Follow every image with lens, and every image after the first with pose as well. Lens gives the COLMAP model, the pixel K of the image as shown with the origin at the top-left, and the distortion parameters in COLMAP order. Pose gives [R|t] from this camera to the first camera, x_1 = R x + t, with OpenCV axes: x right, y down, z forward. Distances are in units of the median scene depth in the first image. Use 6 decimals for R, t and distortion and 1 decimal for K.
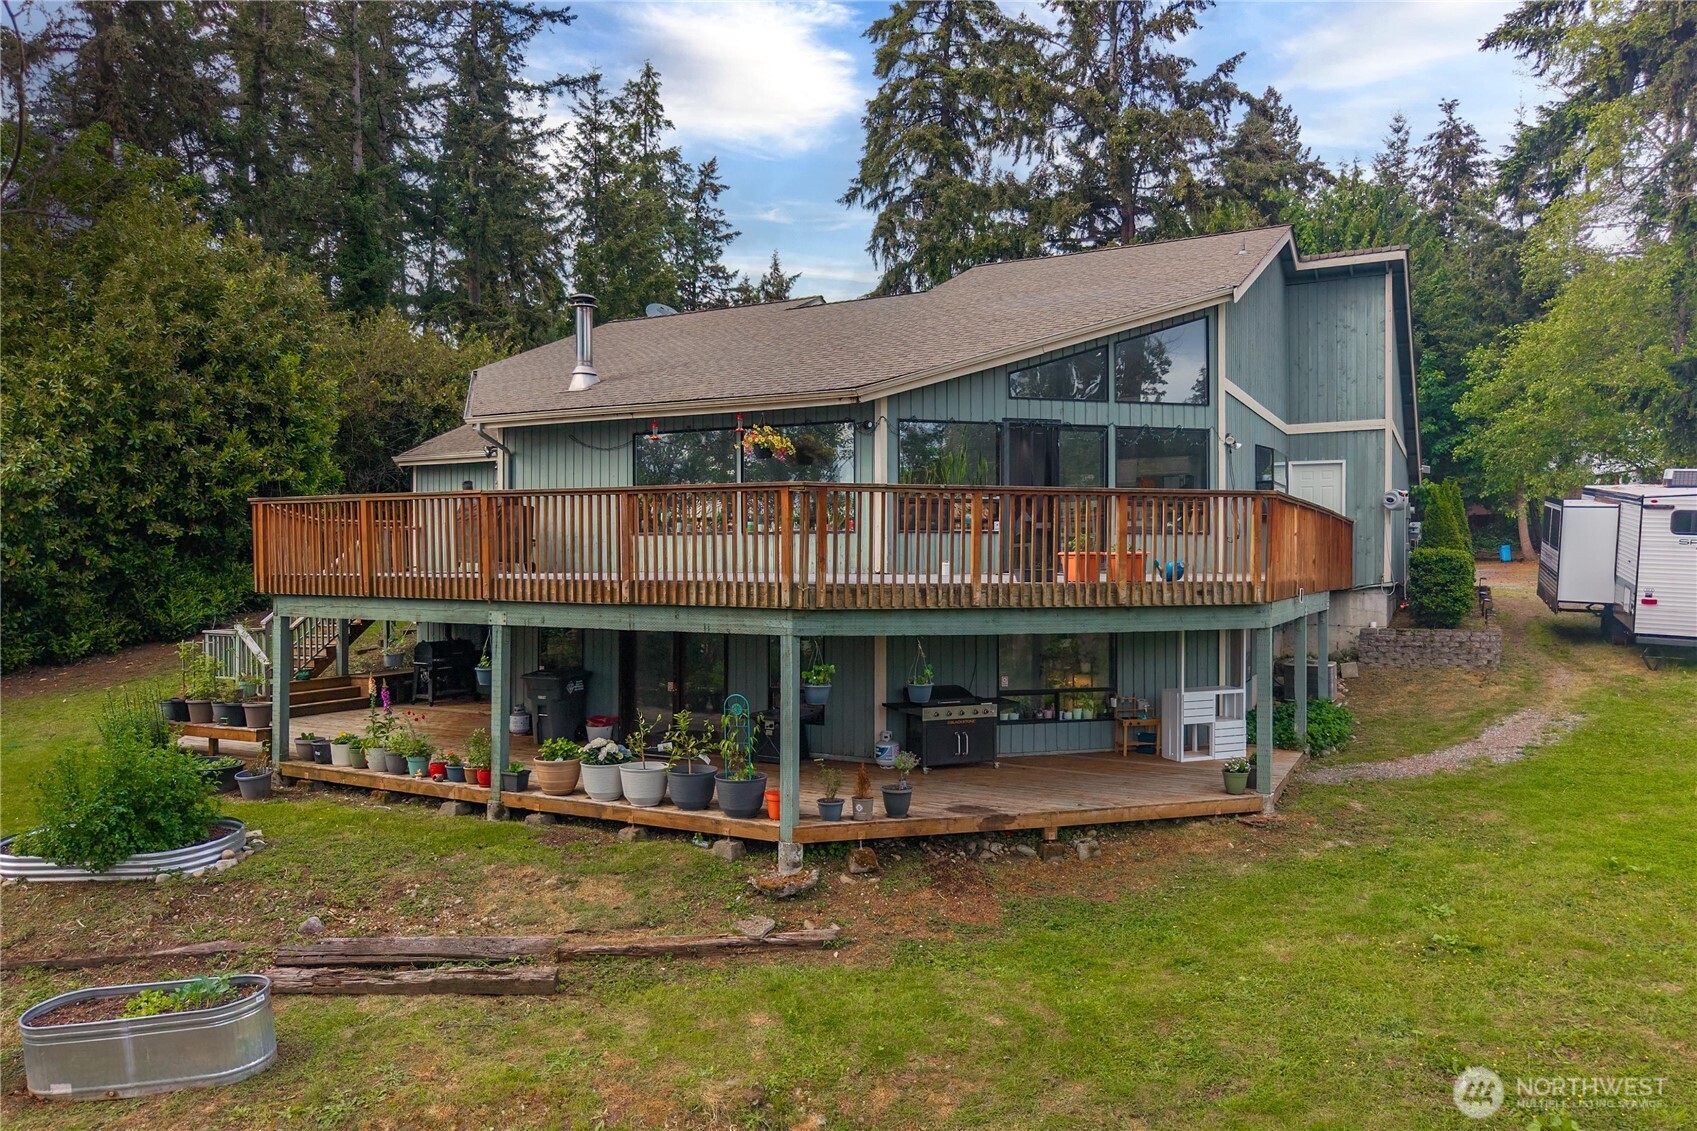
lens RADIAL K [[1163.1, 0, 848.5], [0, 1163.1, 565.5], [0, 0, 1]] dist [0.032034, -0.039147]
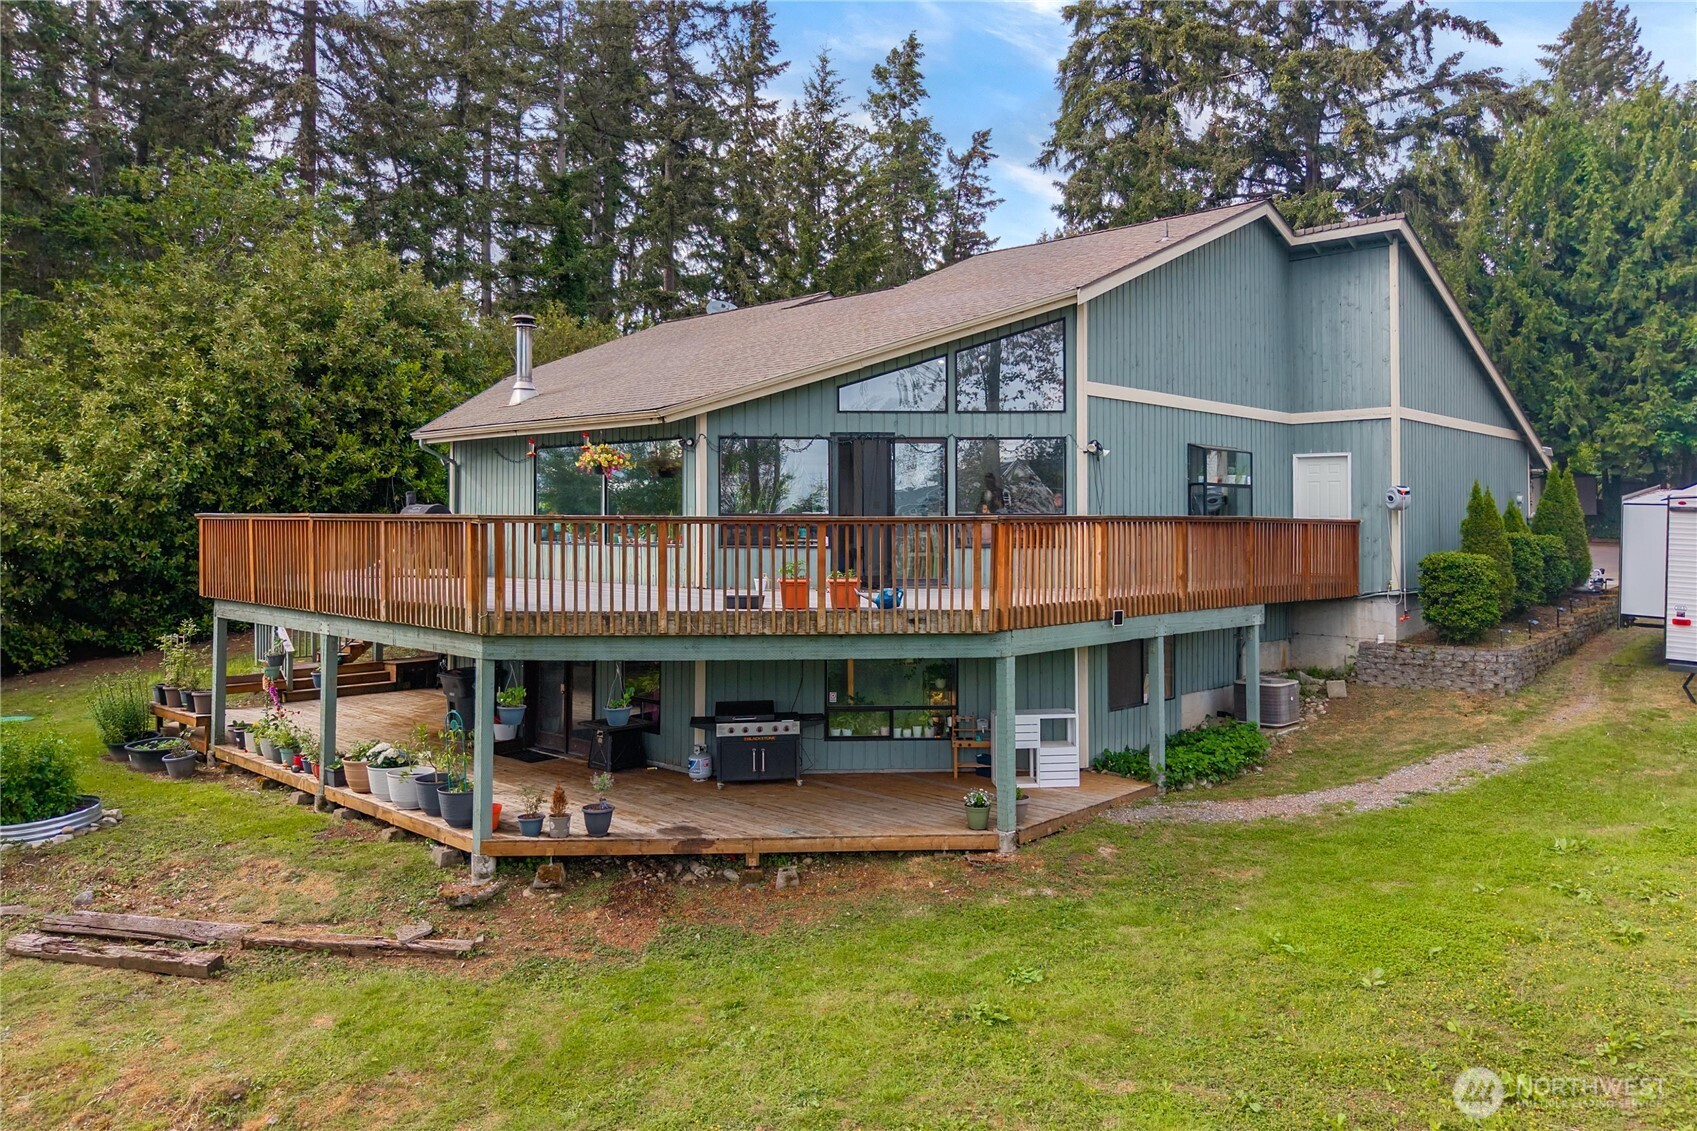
lens RADIAL K [[1199.2, 0, 849.5], [0, 1199.2, 513.3], [0, 0, 1]] dist [0.023331, -0.020911]
pose [[0.968223, -0.002018, -0.250082, 0.429661], [-0.001797, 0.999886, -0.015023, -0.044014], [0.250084, 0.014995, 0.968108, 0.014375]]
